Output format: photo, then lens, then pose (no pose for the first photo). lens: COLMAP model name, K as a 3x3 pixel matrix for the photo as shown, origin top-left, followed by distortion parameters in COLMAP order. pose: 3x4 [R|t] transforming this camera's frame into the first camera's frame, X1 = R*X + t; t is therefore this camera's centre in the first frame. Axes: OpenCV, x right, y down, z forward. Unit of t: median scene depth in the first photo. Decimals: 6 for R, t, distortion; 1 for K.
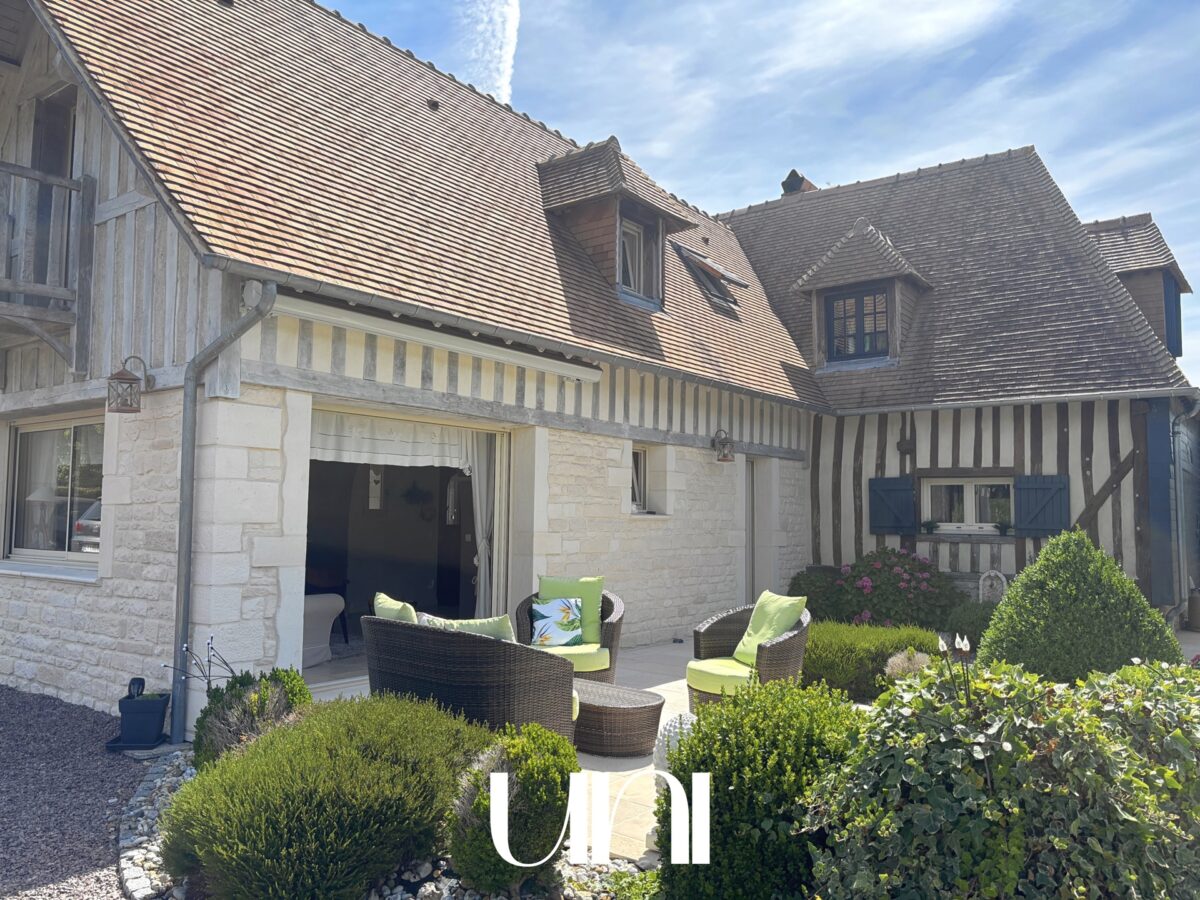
lens RADIAL K [[902.5, 0, 600.0], [0, 902.5, 450.0], [0, 0, 1]] dist [0.182912, -0.504720]
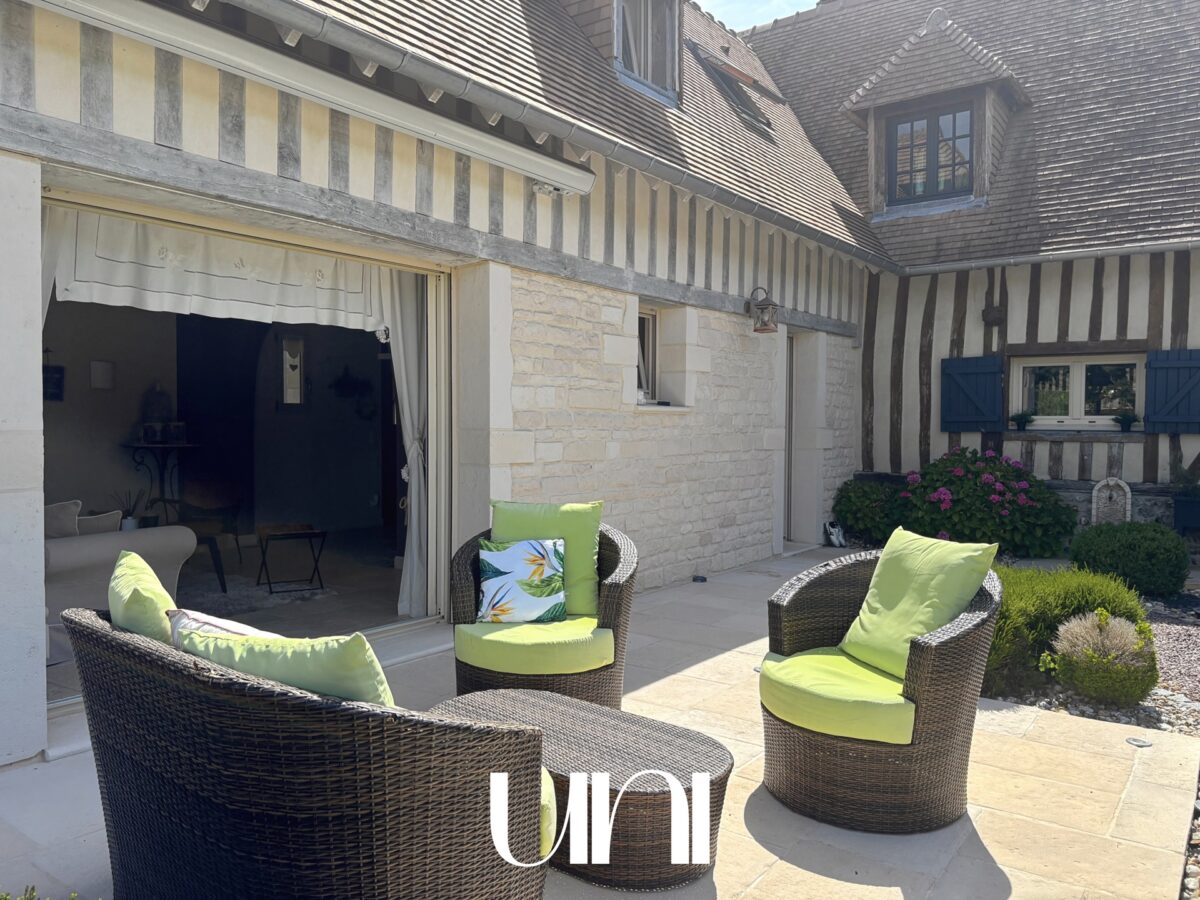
lens RADIAL K [[902.4, 0, 583.8], [0, 902.4, 452.5], [0, 0, 1]] dist [0.185390, -0.001648]
pose [[0.999977, -0.006257, -0.002581, -0.003266], [0.006498, 0.994160, 0.107720, 0.024718], [0.001892, -0.107734, 0.994178, 0.233576]]
